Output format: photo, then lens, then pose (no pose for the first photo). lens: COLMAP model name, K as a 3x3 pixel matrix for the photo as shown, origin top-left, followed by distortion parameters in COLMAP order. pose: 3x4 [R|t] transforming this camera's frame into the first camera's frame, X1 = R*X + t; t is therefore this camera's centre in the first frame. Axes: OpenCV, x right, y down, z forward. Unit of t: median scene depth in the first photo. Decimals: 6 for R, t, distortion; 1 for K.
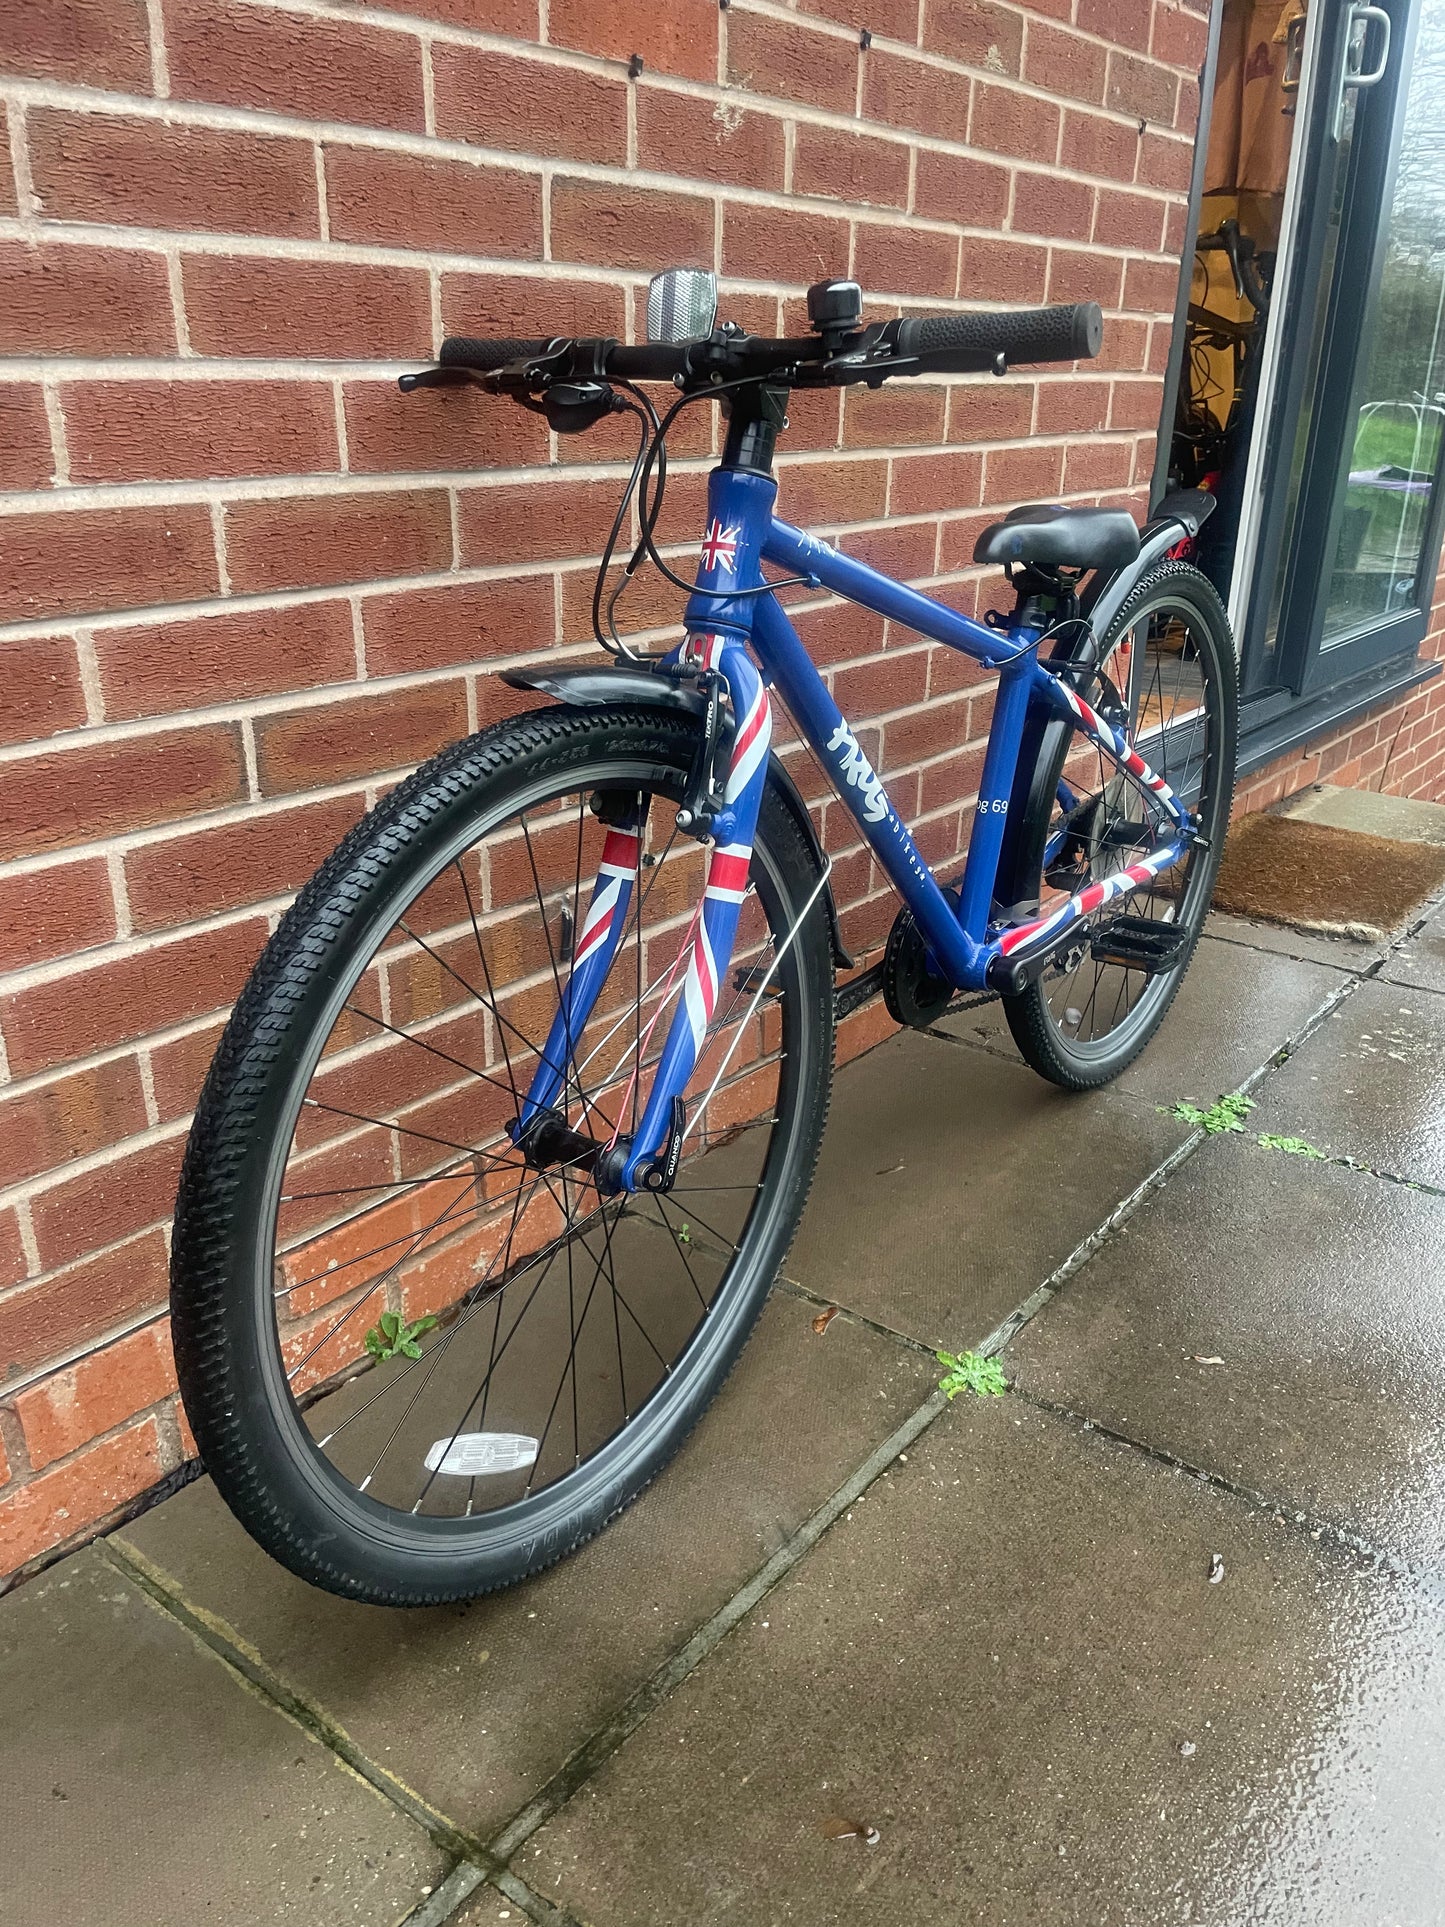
lens RADIAL K [[1455.5, 0, 733.5], [0, 1455.5, 970.7], [0, 0, 1]] dist [0.097963, -0.132510]
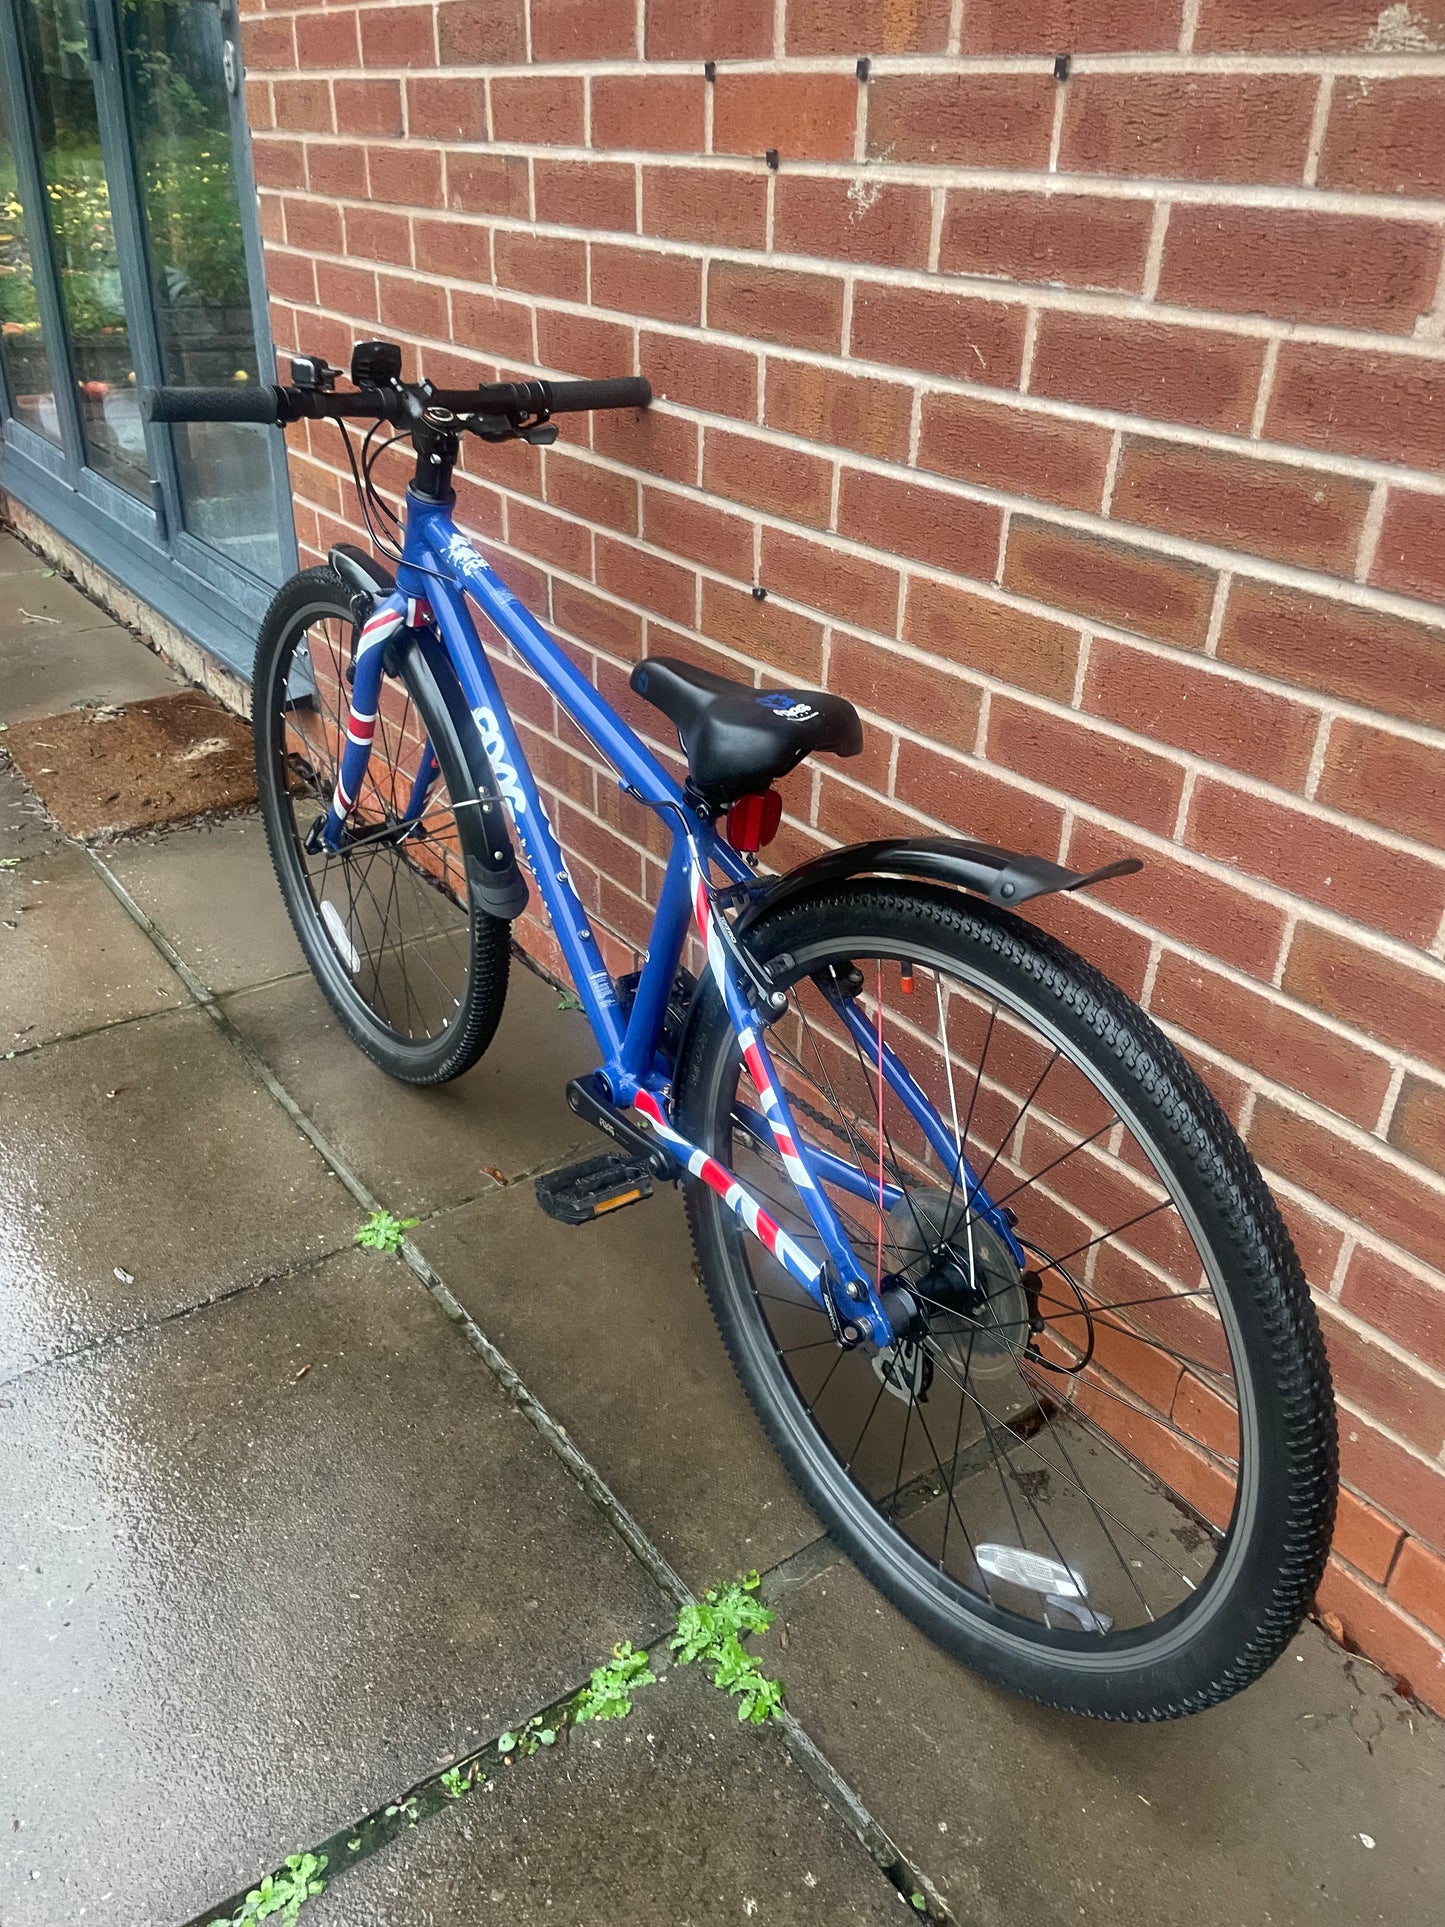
lens RADIAL K [[1455.5, 0, 723.4], [0, 1455.5, 961.7], [0, 0, 1]] dist [0.097963, -0.132510]
pose [[-0.282203, 0.447161, -0.848769, 1.166092], [-0.399982, 0.749324, 0.527758, -0.750234], [0.871995, 0.488427, -0.032605, 1.331662]]
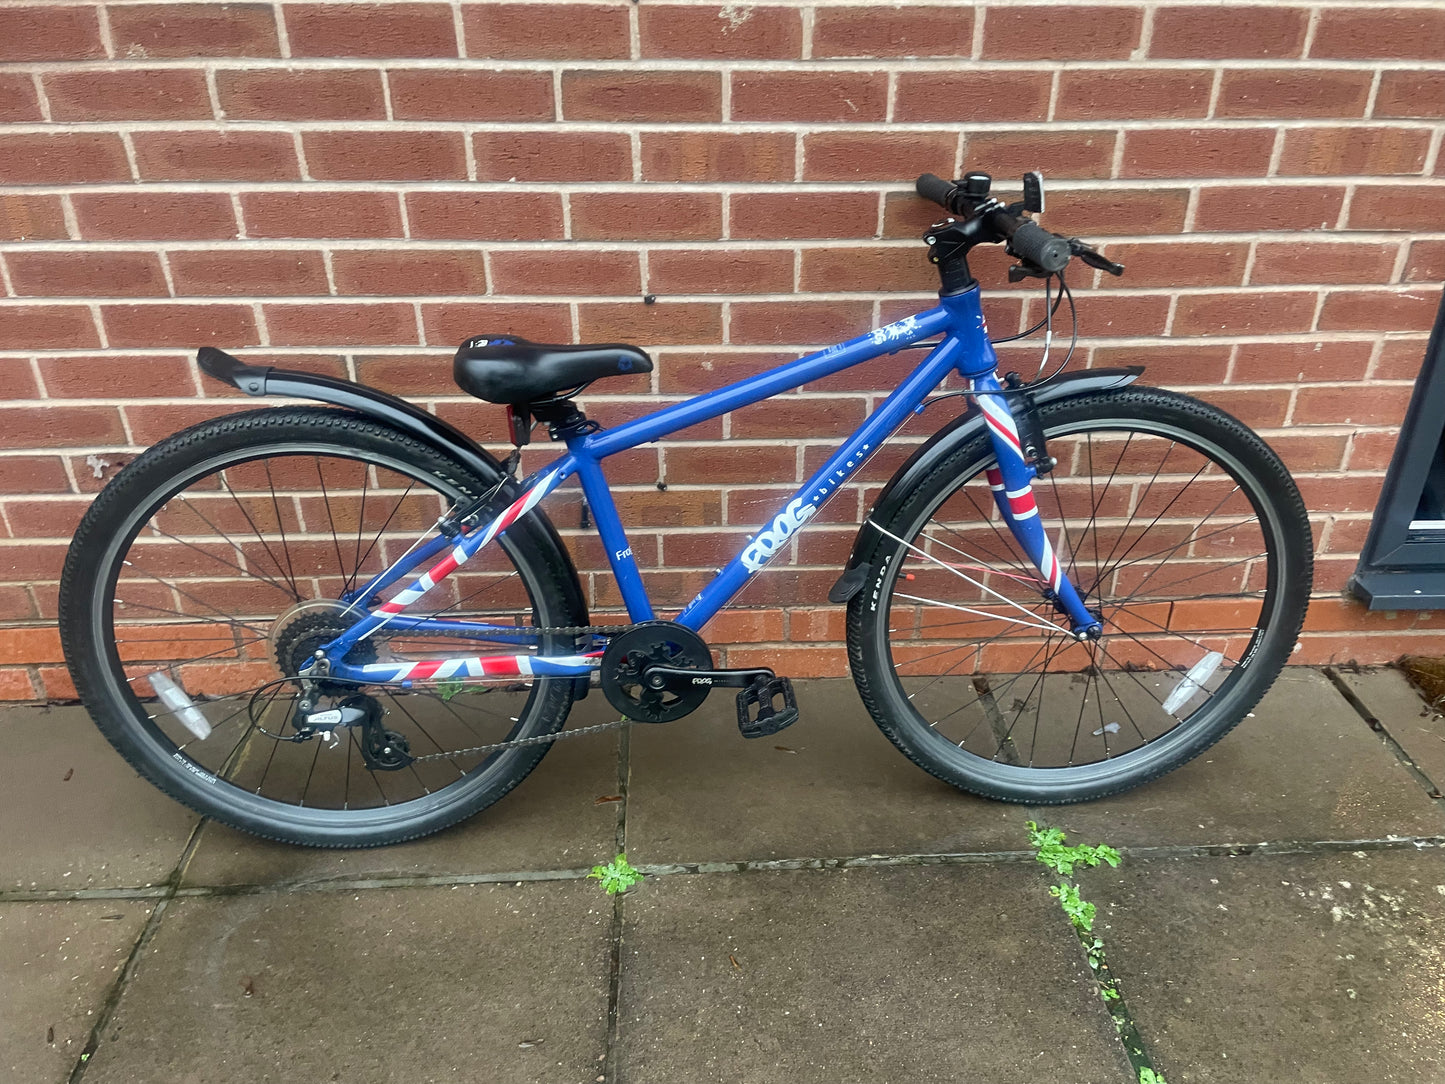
lens RADIAL K [[1091.5, 0, 736.7], [0, 1091.5, 545.2], [0, 0, 1]] dist [0.097963, -0.132510]
pose [[0.654447, 0.353981, -0.668130, 0.998756], [-0.283964, 0.934025, 0.216706, -0.368057], [0.700760, 0.047902, 0.711787, 0.293960]]
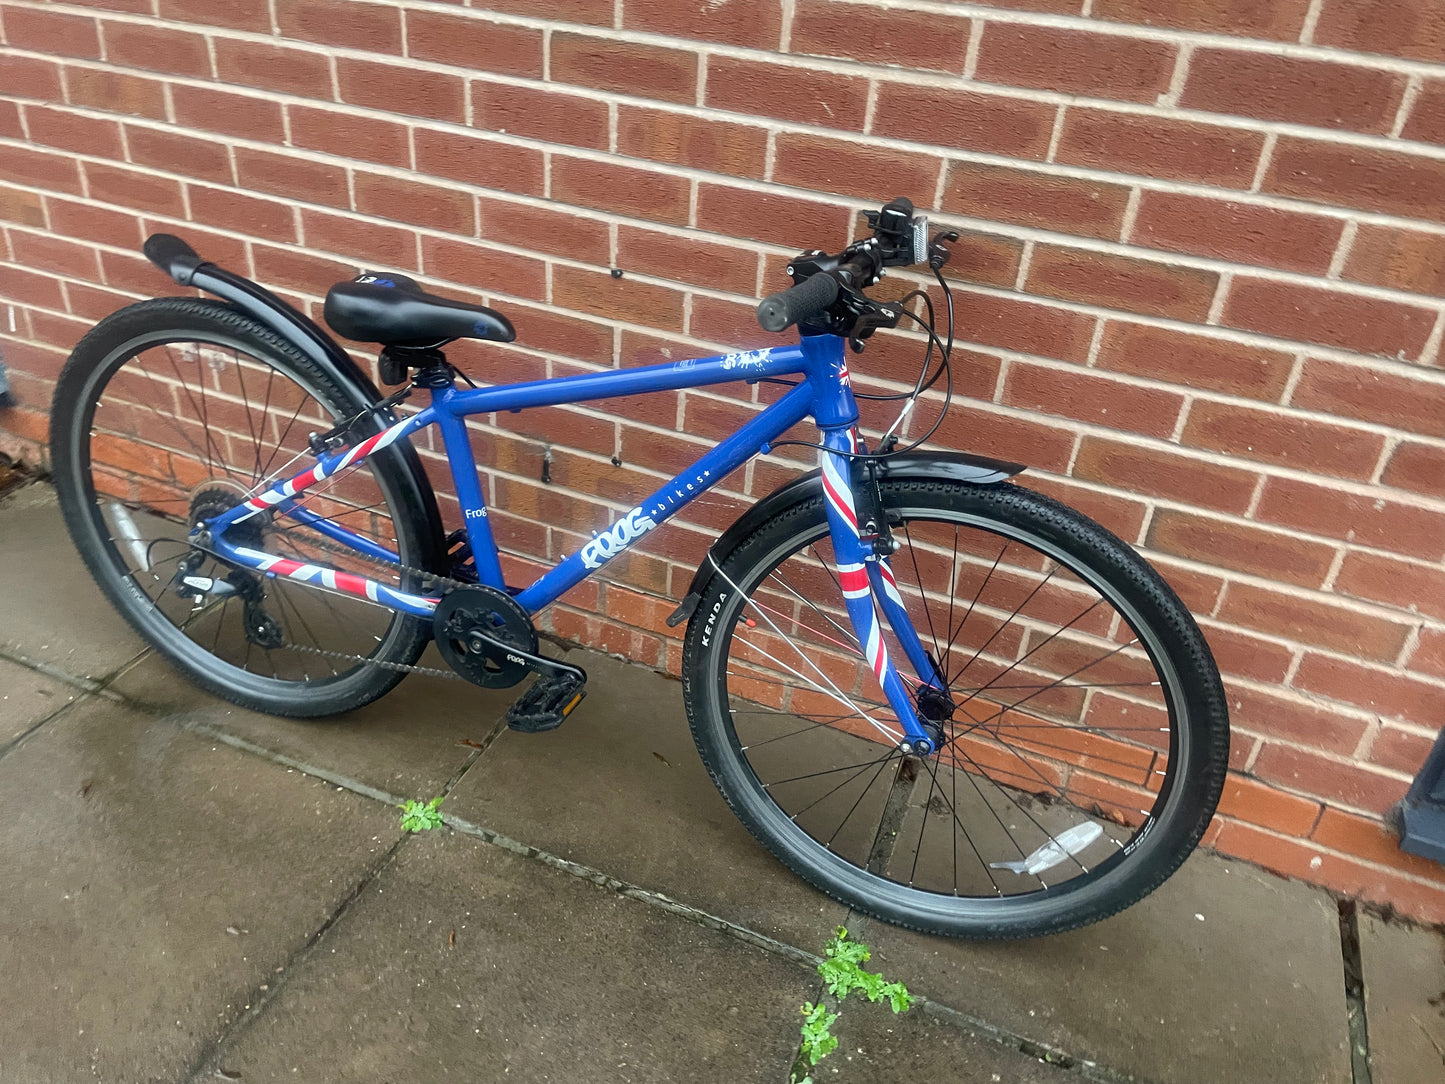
lens RADIAL K [[1091.5, 0, 713.9], [0, 1091.5, 522.9], [0, 0, 1]] dist [0.097963, -0.132510]
pose [[0.269190, 0.500046, -0.823098, 1.190019], [-0.432929, 0.826257, 0.360377, -0.605214], [0.860296, 0.259333, 0.438905, 0.760550]]
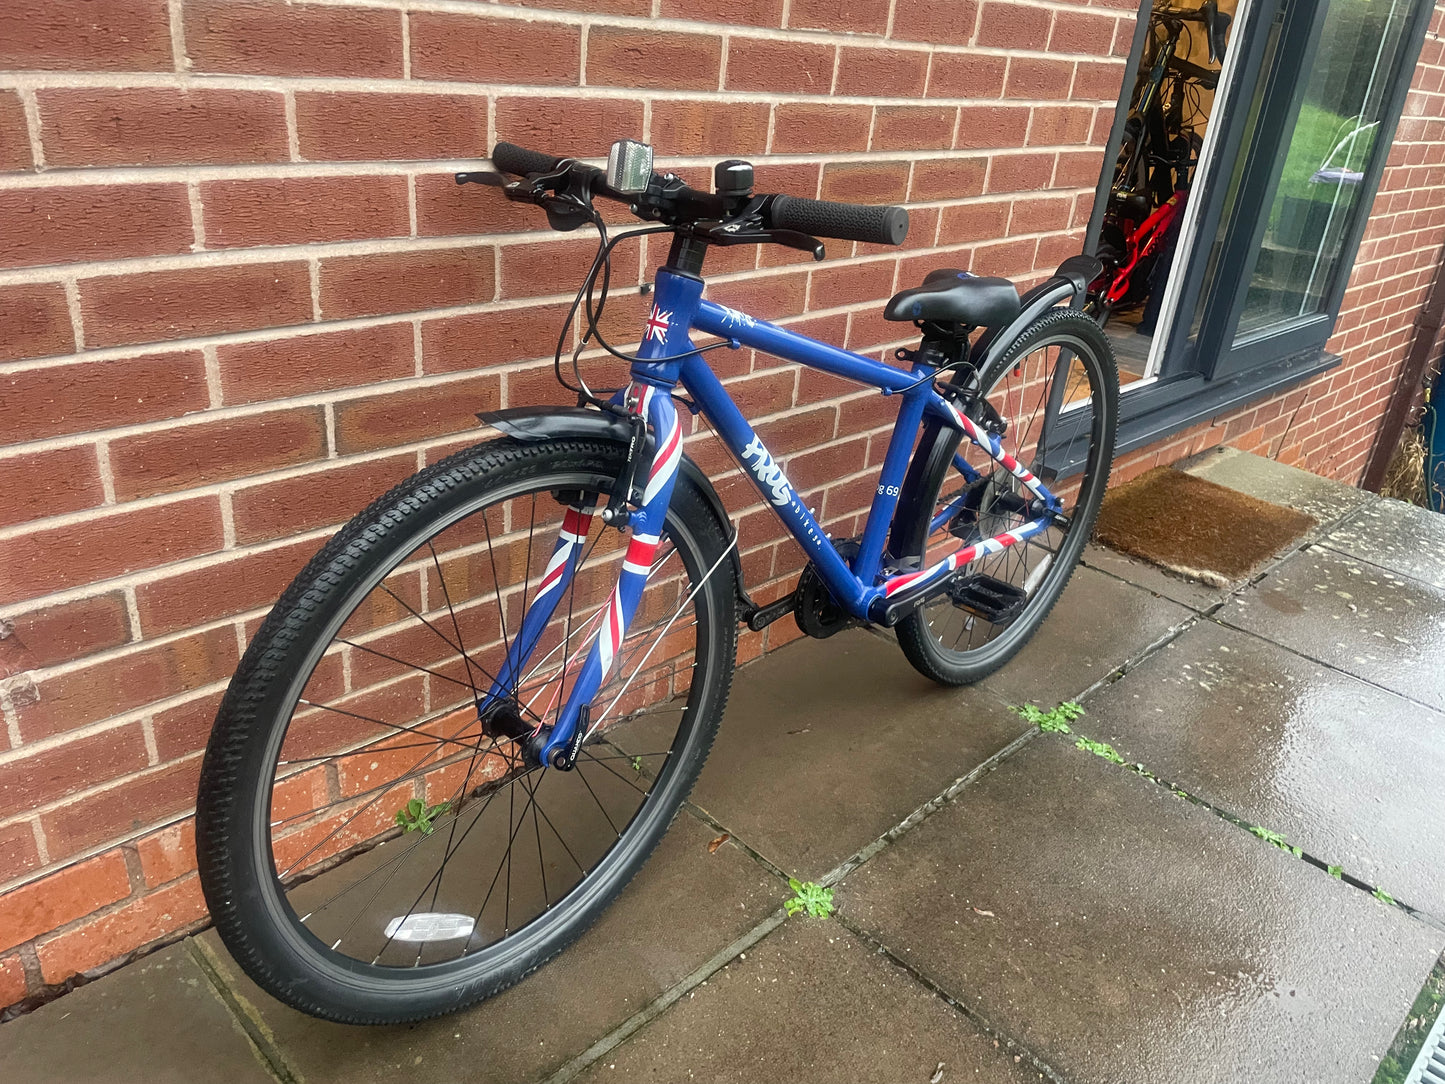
lens RADIAL K [[1091.5, 0, 727.6], [0, 1091.5, 545.0], [0, 0, 1]] dist [0.097963, -0.132510]
pose [[0.989898, 0.117069, -0.079975, 0.145569], [-0.112825, 0.992053, 0.055685, -0.126004], [0.085858, -0.046099, 0.995240, -0.046103]]
